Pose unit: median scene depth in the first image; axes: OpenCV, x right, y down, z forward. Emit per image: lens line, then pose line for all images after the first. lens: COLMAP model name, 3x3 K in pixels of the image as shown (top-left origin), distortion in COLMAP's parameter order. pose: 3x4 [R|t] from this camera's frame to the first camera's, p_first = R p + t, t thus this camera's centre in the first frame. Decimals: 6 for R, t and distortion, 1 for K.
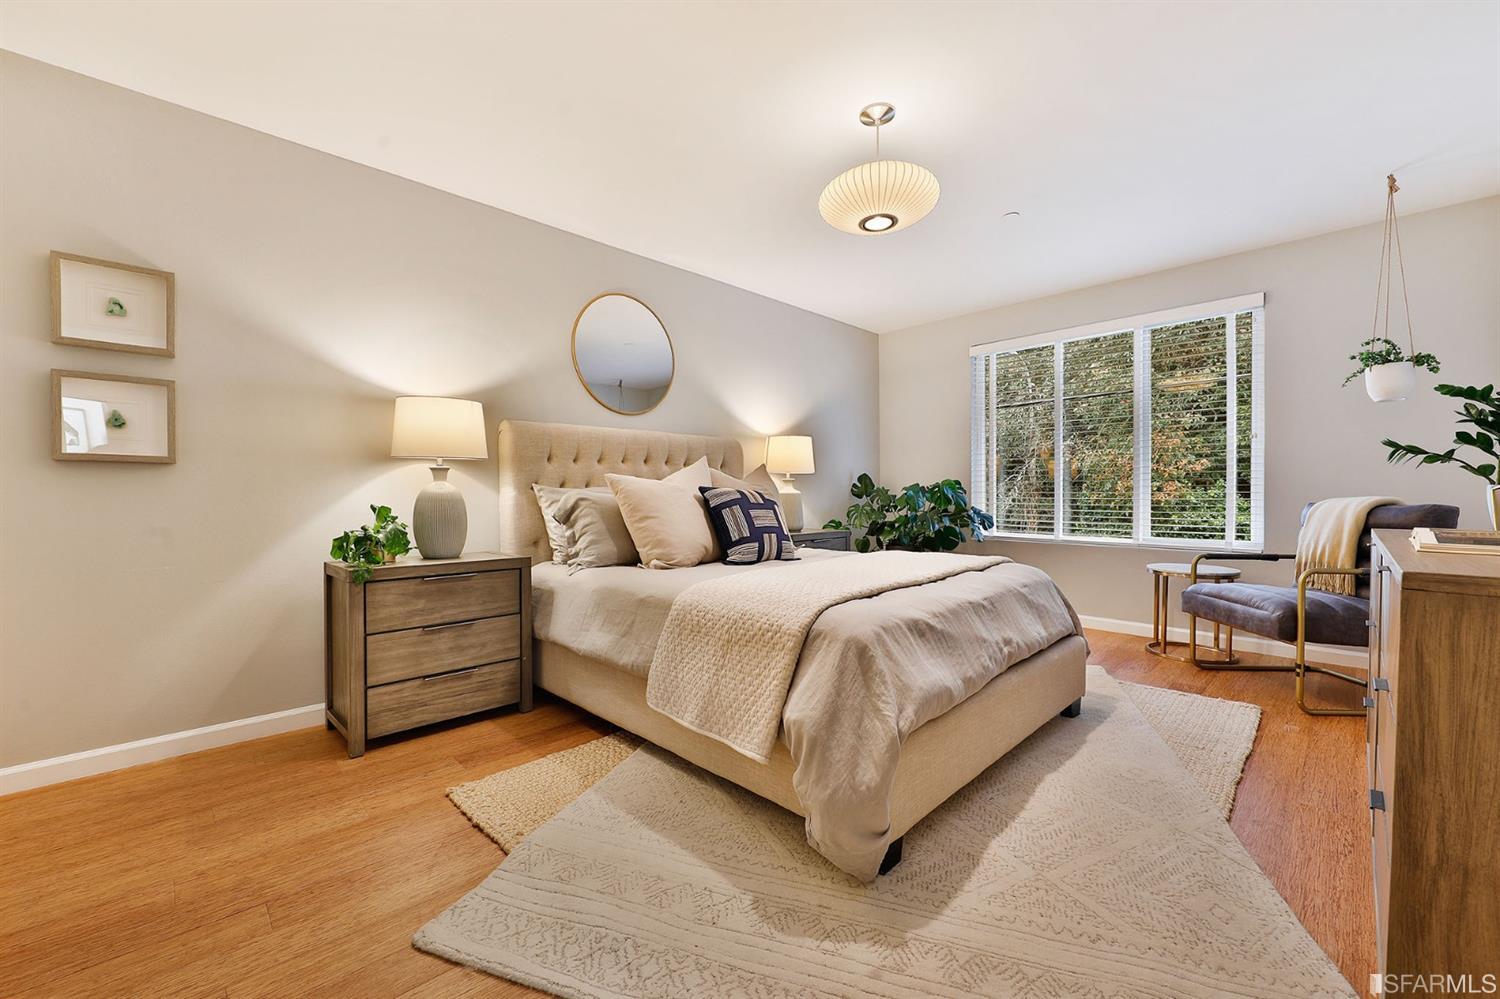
lens RADIAL K [[606.3, 0, 767.7], [0, 606.3, 511.4], [0, 0, 1]] dist [0.002353, 0.000178]
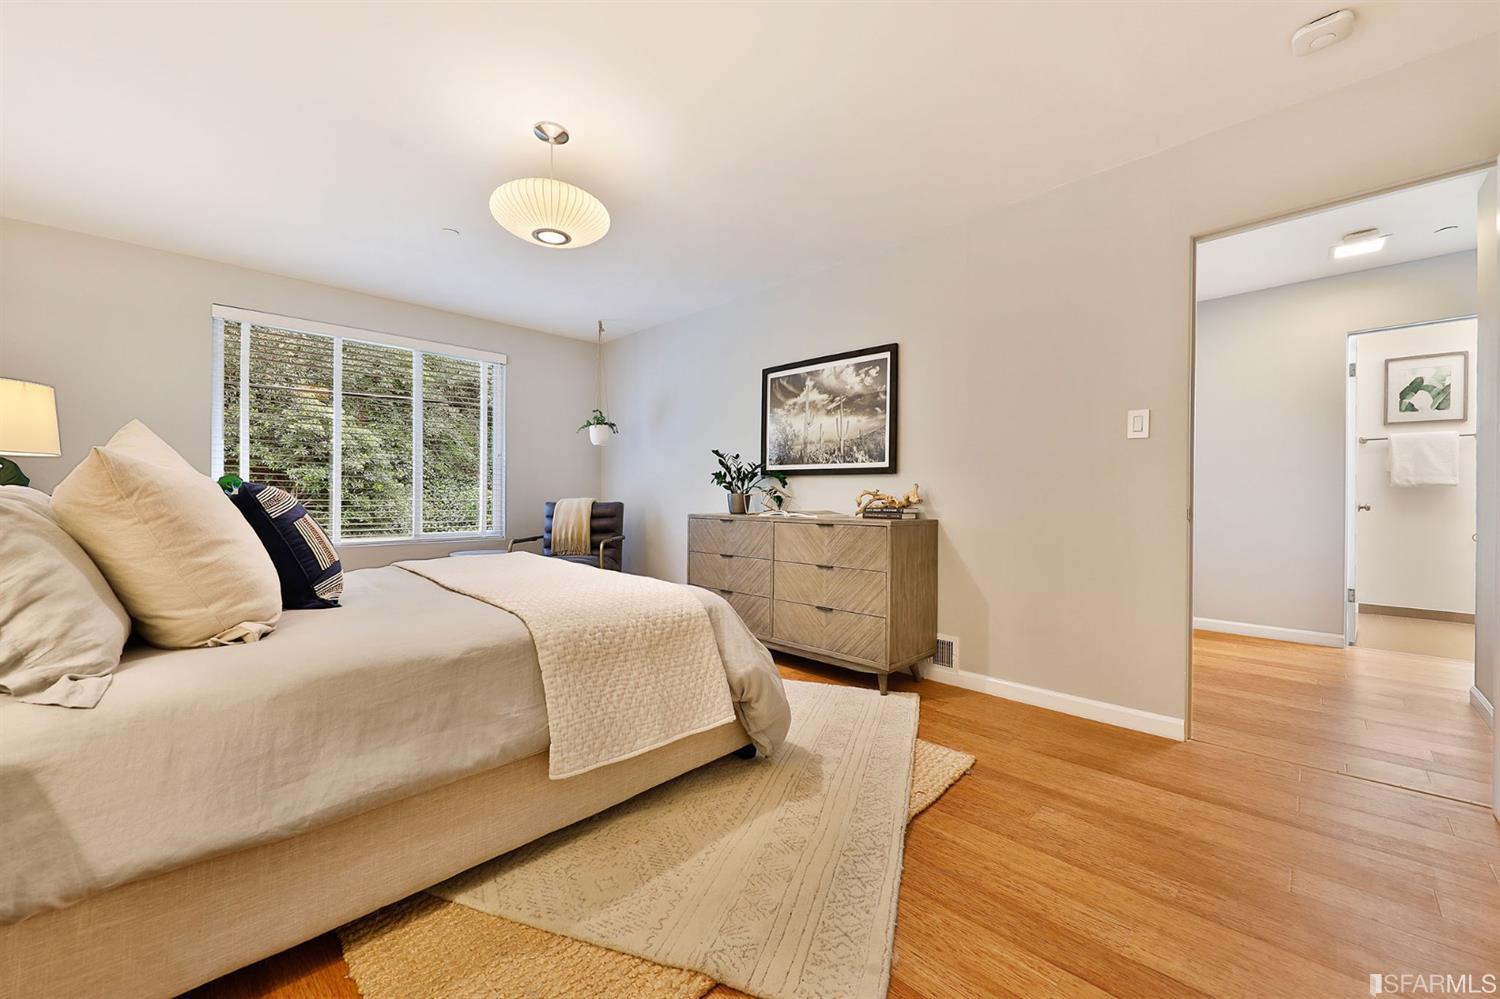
lens RADIAL K [[561.0, 0, 750.0], [0, 561.0, 499.5], [0, 0, 1]] dist [0.000097, -0.000013]
pose [[0.002044, -0.006006, 0.999980, -0.818096], [0.023845, 0.999698, 0.005956, -0.022217], [-0.999714, 0.023832, 0.002186, 0.695478]]
